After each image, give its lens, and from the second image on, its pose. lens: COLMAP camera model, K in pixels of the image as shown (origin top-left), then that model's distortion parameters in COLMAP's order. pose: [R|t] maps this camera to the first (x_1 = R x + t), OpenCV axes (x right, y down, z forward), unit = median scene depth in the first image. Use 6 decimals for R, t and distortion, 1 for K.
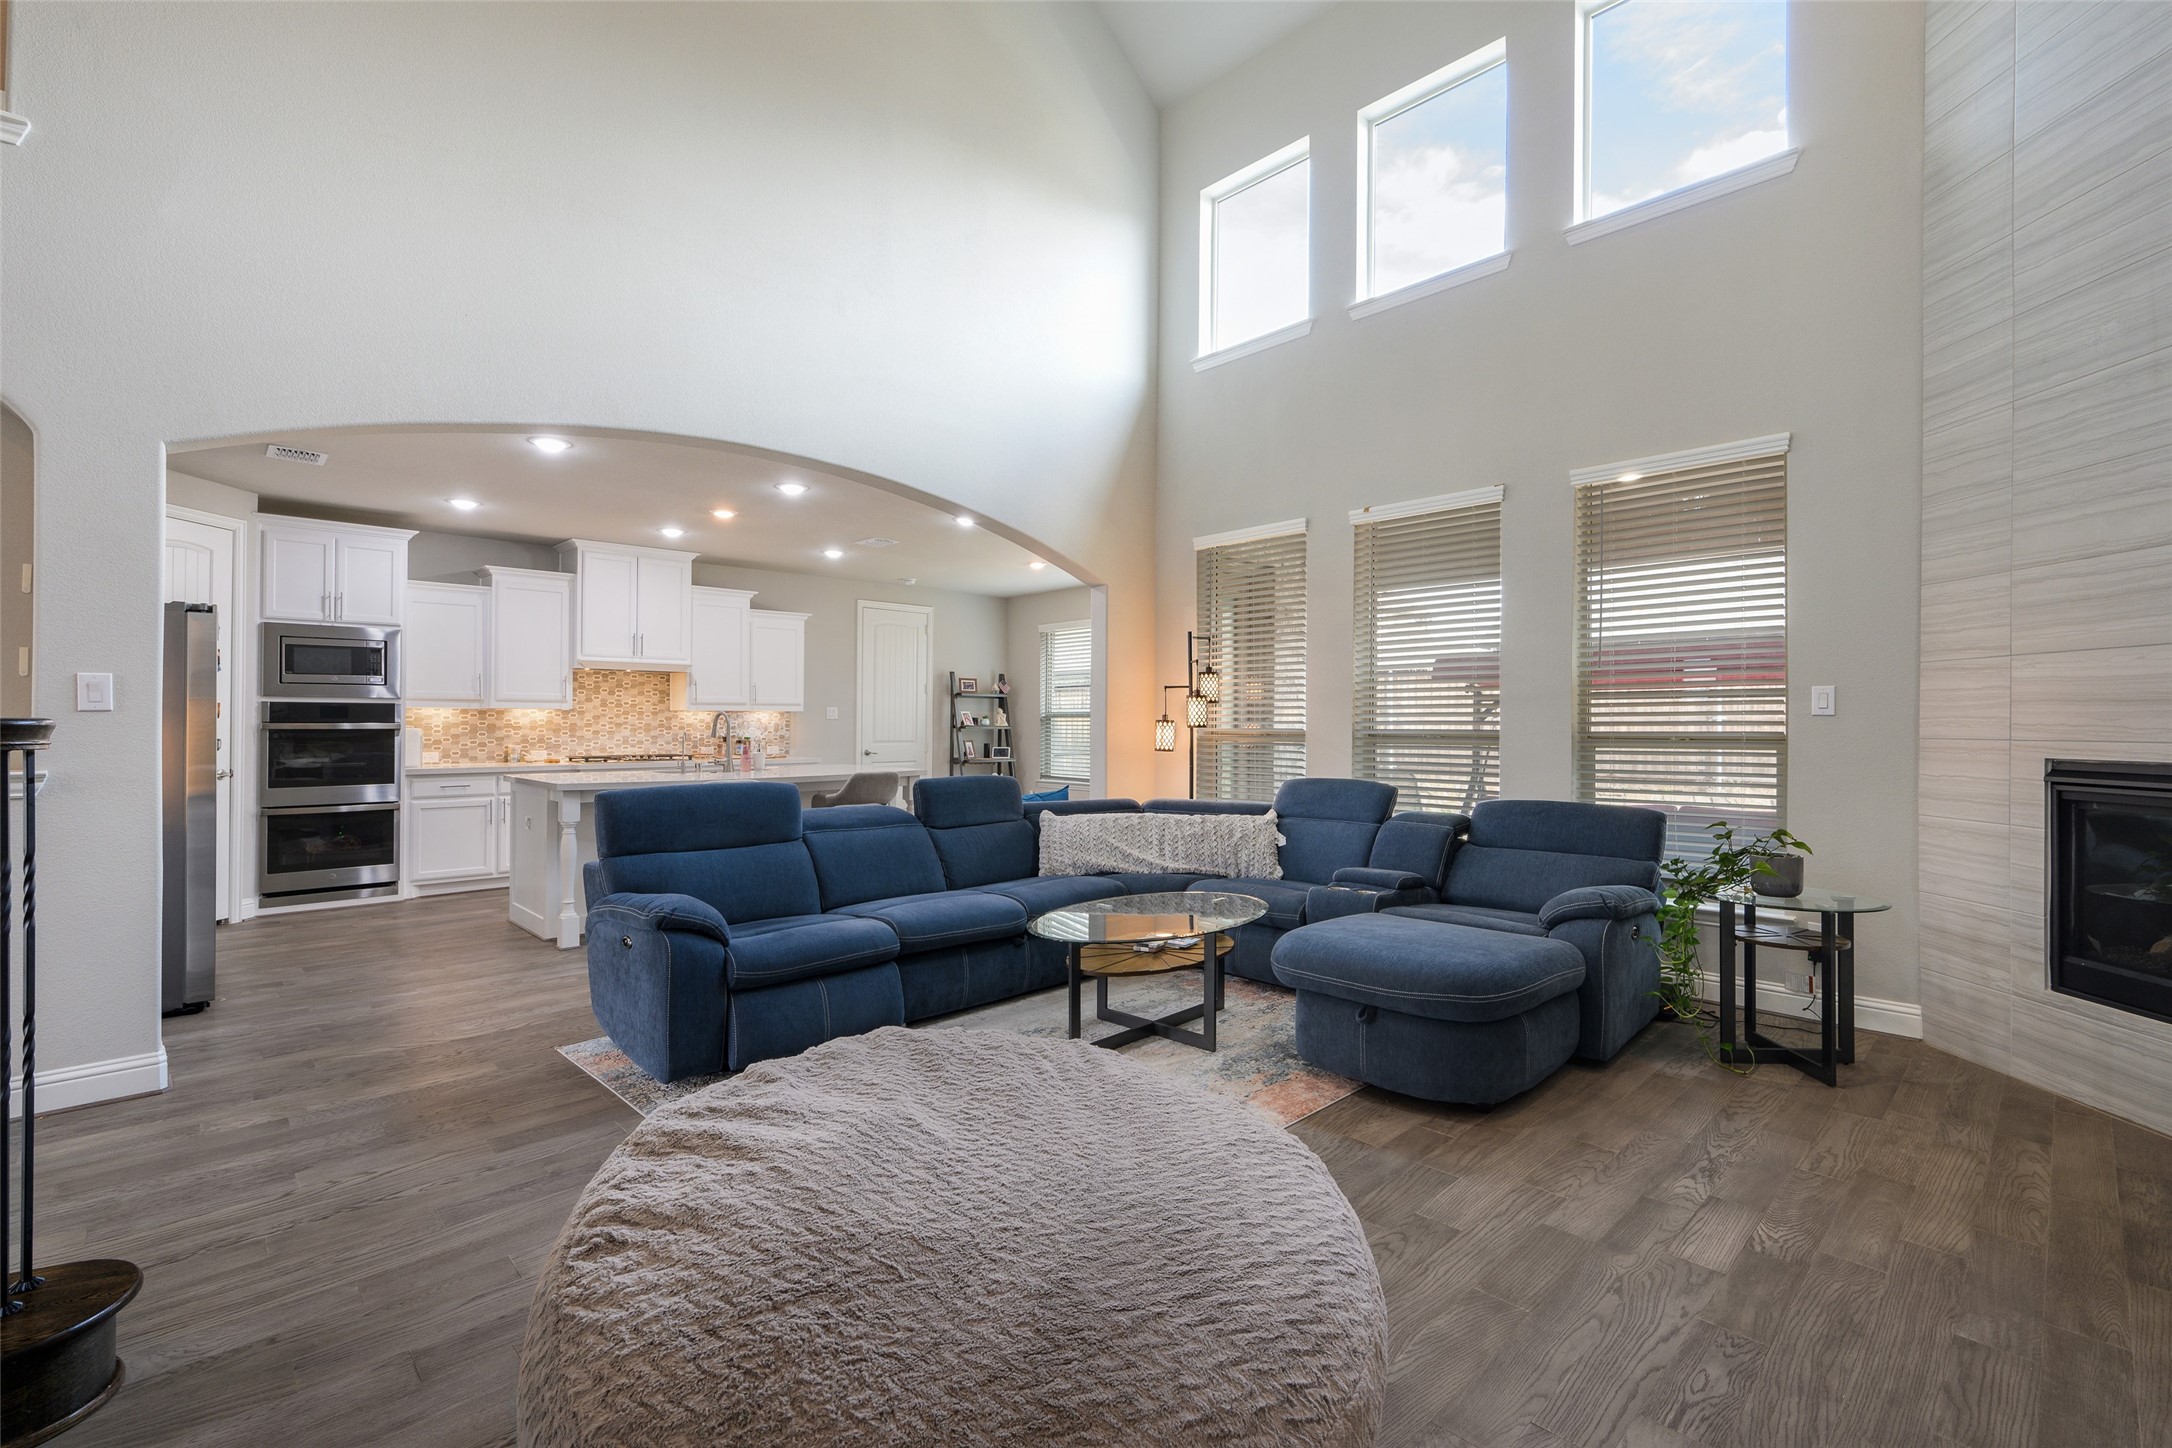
lens RADIAL K [[950.7, 0, 1103.2], [0, 950.7, 718.0], [0, 0, 1]] dist [-0.002120, -0.000654]
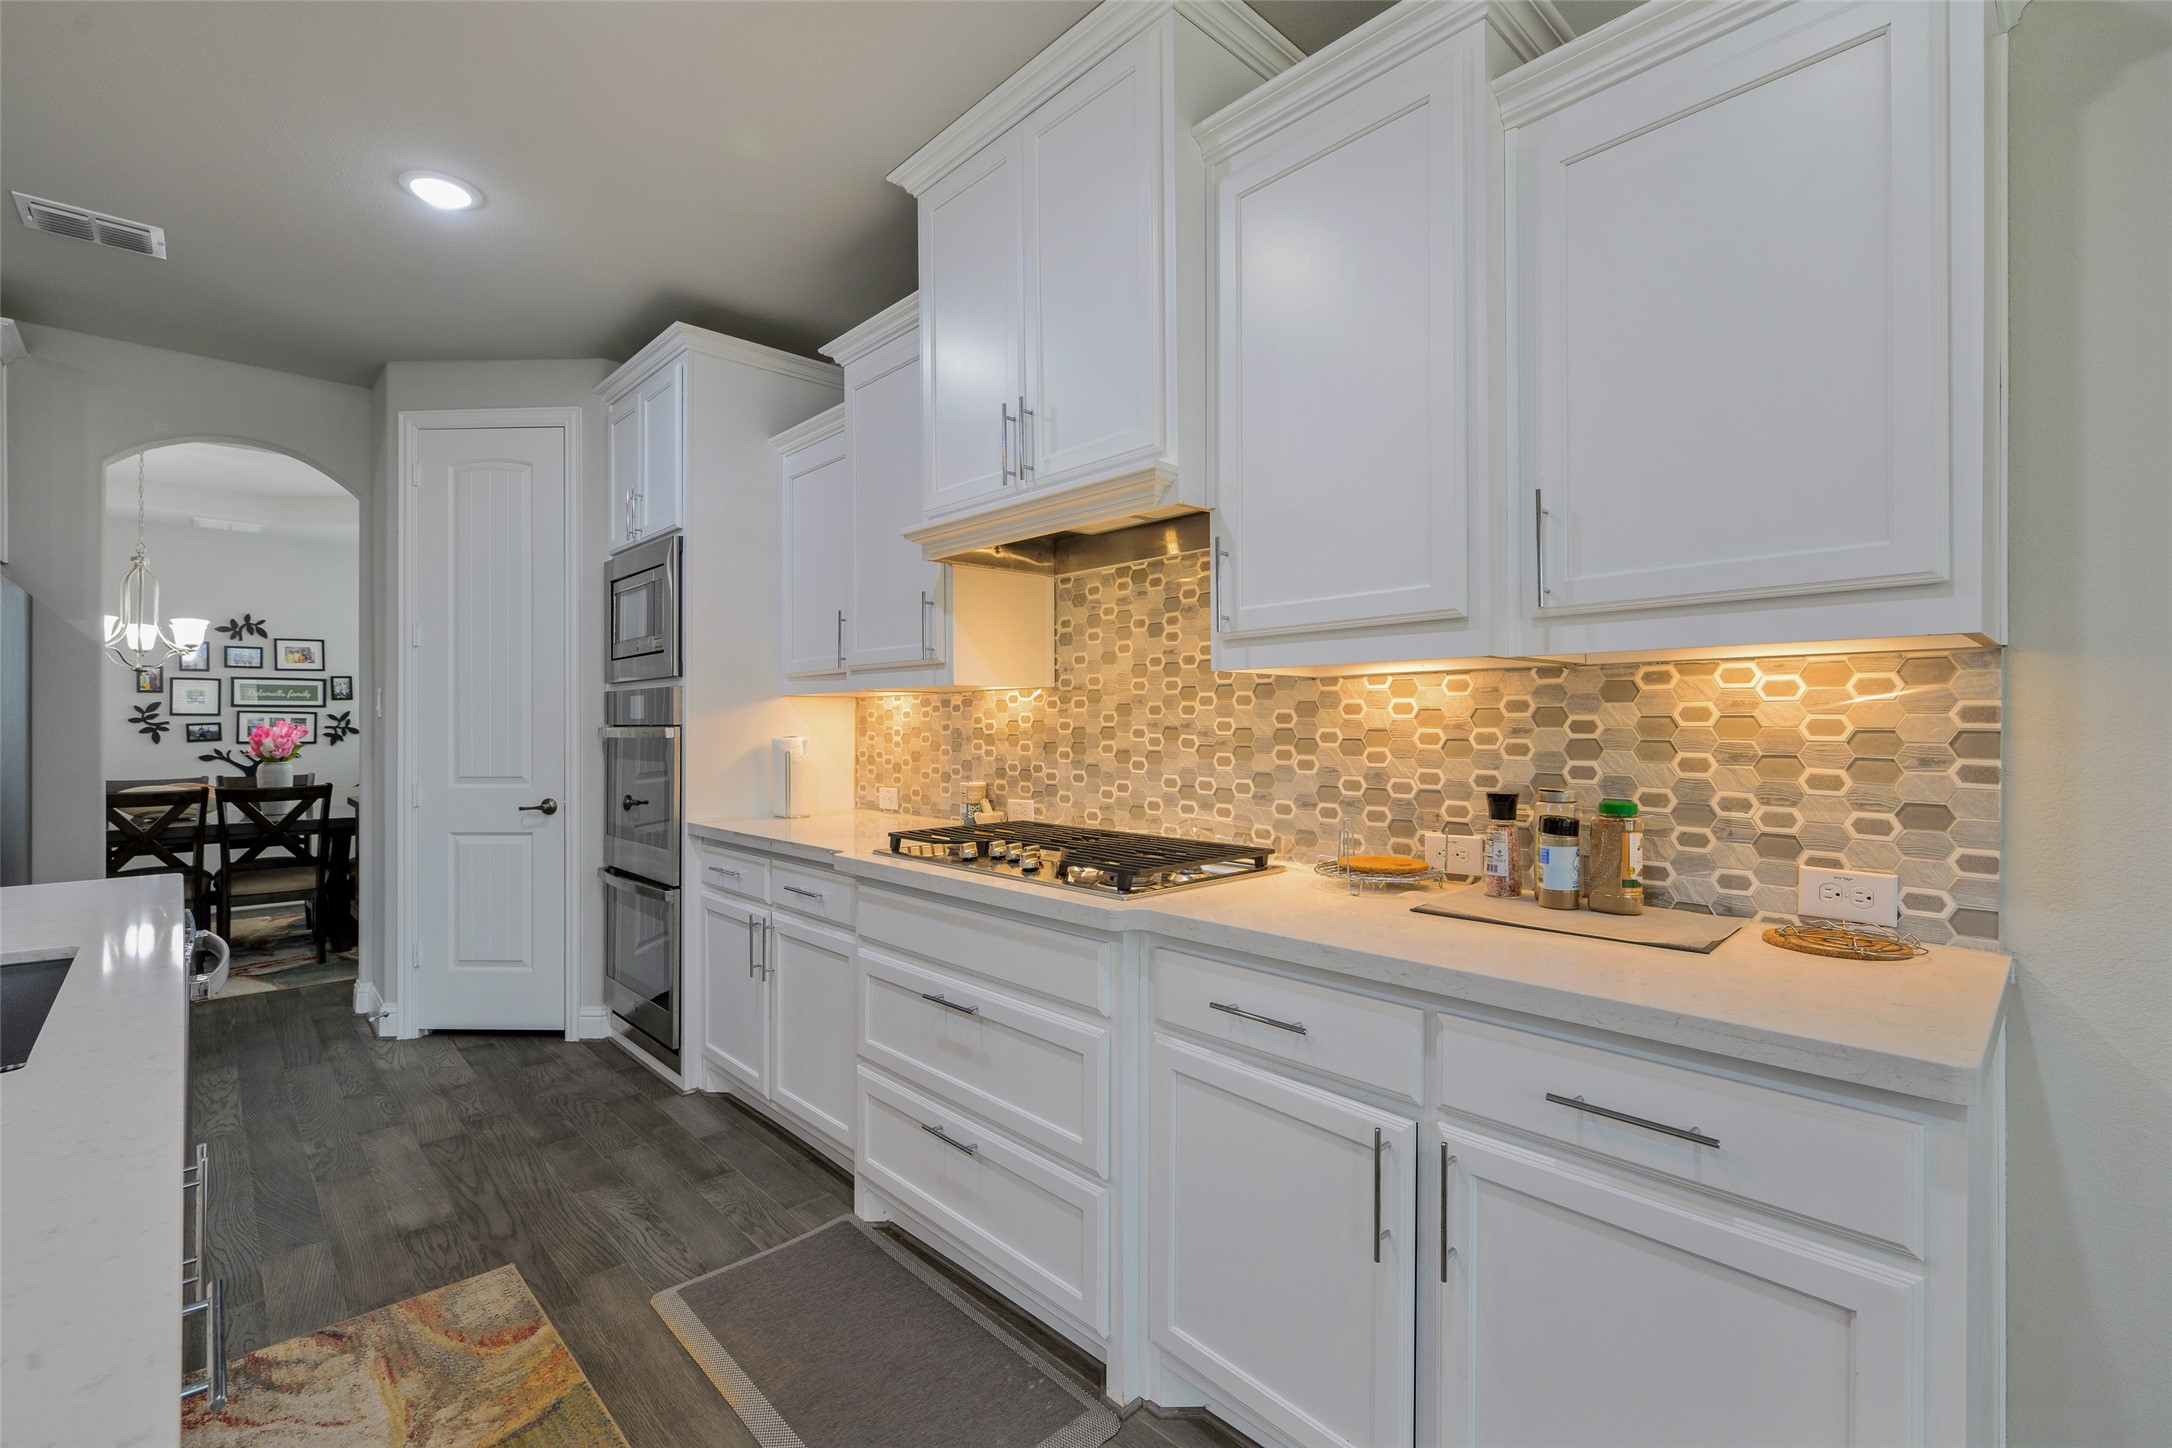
lens RADIAL K [[933.7, 0, 1102.5], [0, 933.7, 718.9], [0, 0, 1]] dist [-0.001042, -0.000332]
pose [[-0.017185, -0.010452, -0.999798, -0.234867], [0.005202, 0.999931, -0.010543, 0.006716], [0.999839, -0.005382, -0.017129, 1.098596]]
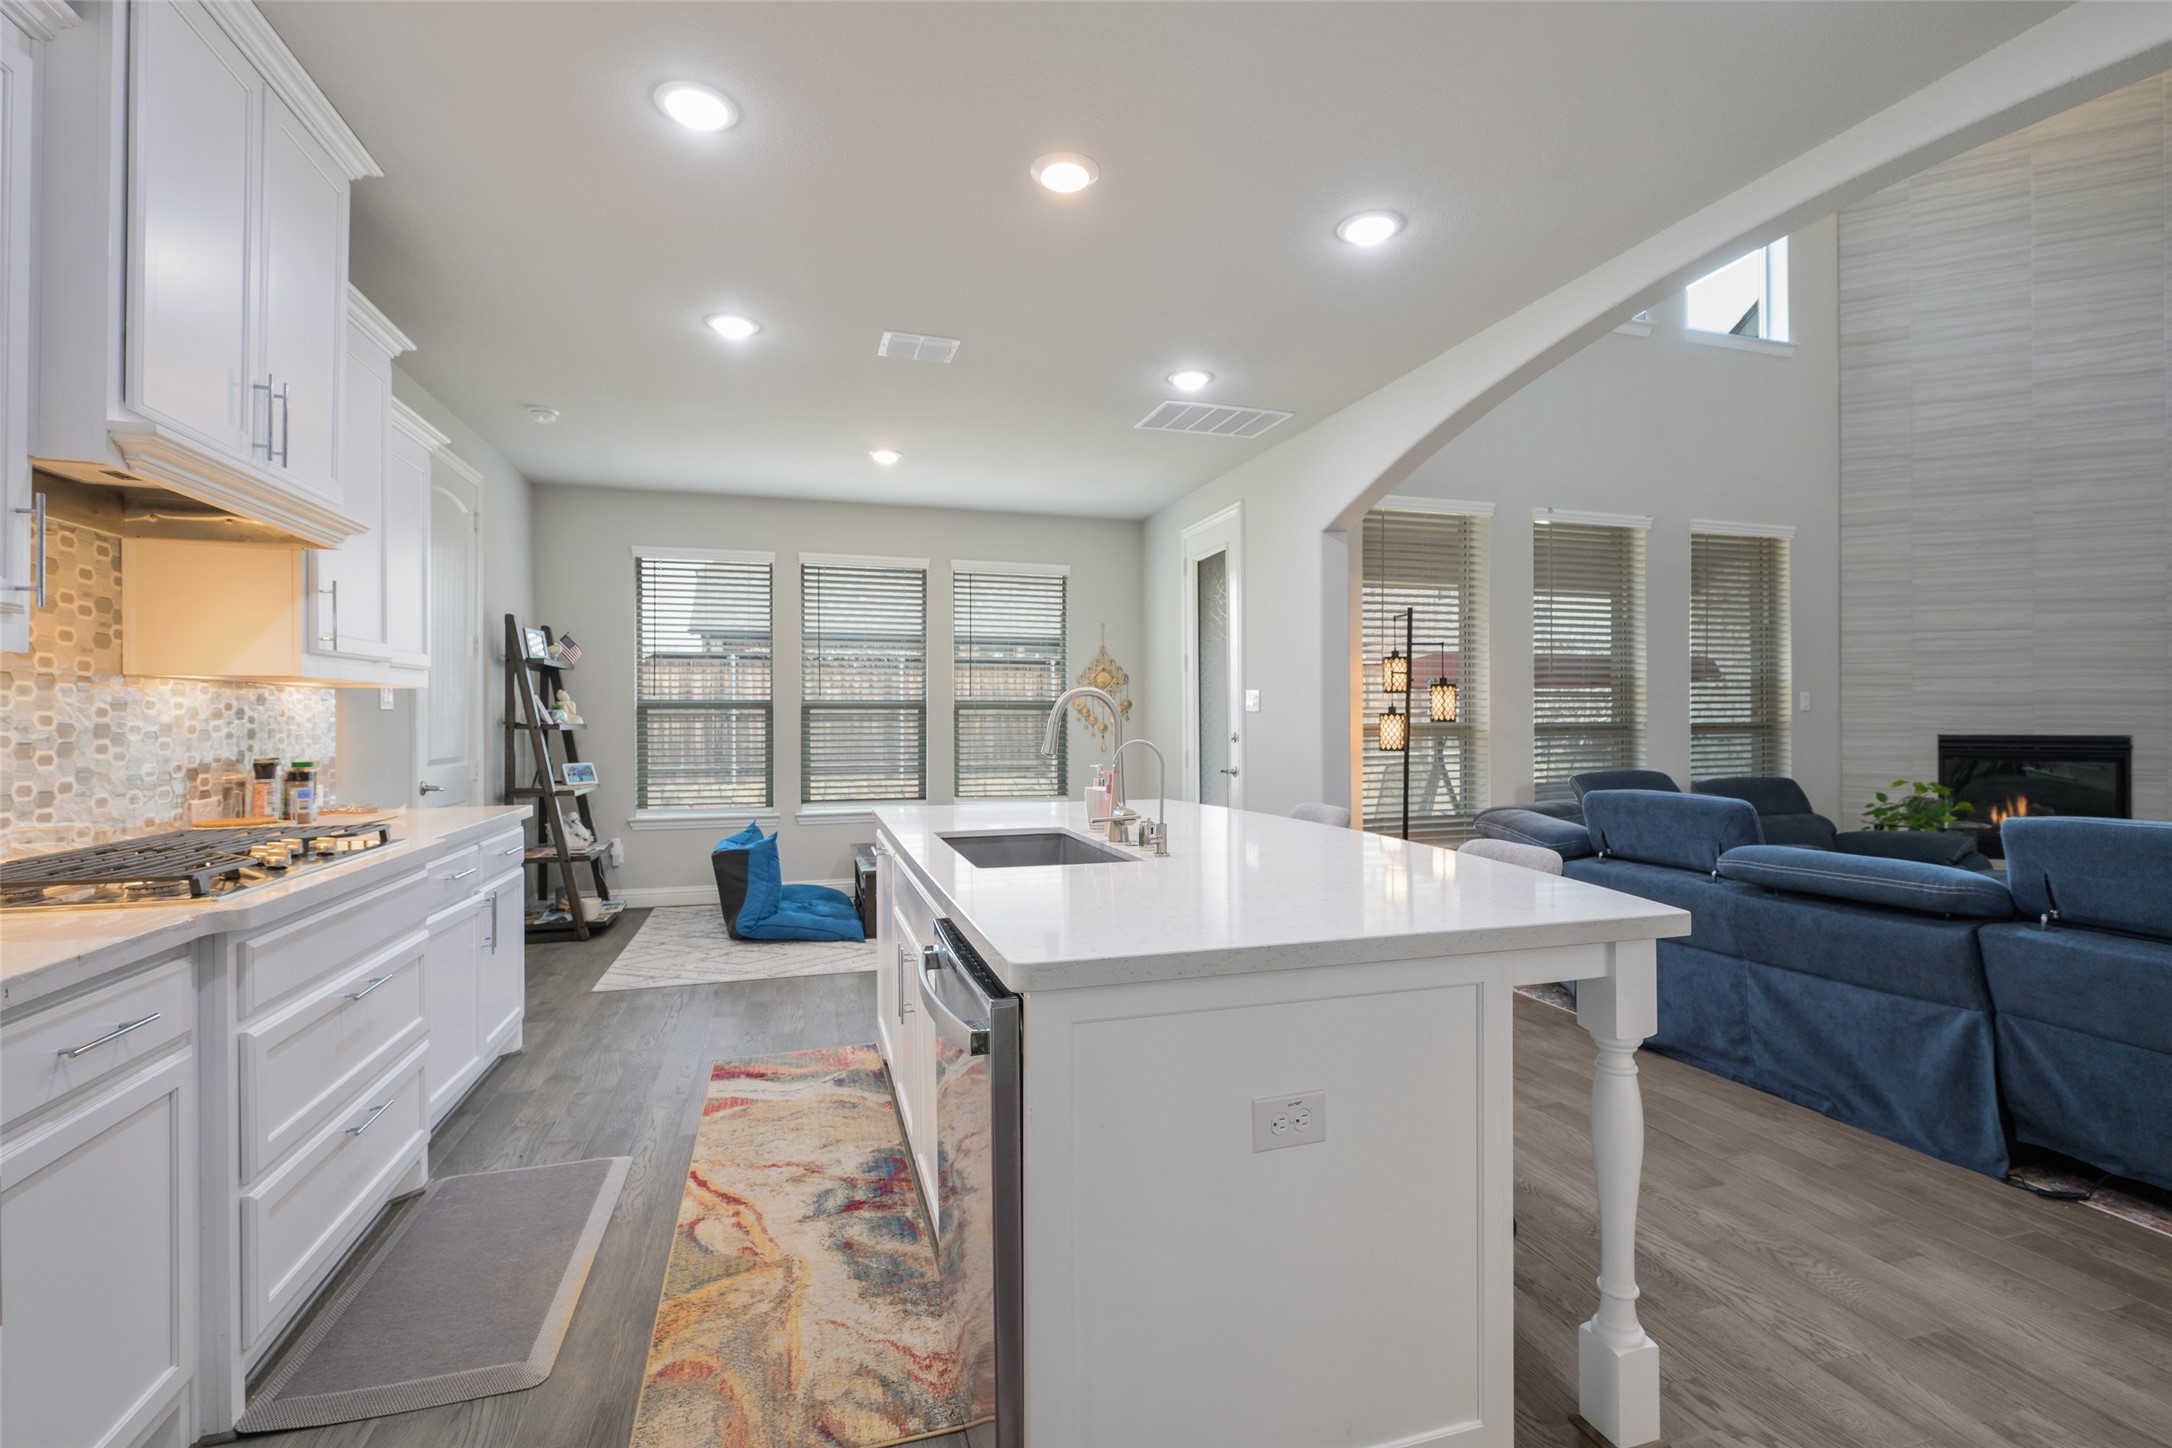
lens RADIAL K [[950.7, 0, 1103.2], [0, 950.7, 718.0], [0, 0, 1]] dist [-0.002120, -0.000654]
pose [[0.463880, -0.002229, 0.885895, -0.657264], [-0.002717, 0.999989, 0.003939, 0.003256], [-0.885894, -0.004235, 0.463868, 0.721363]]
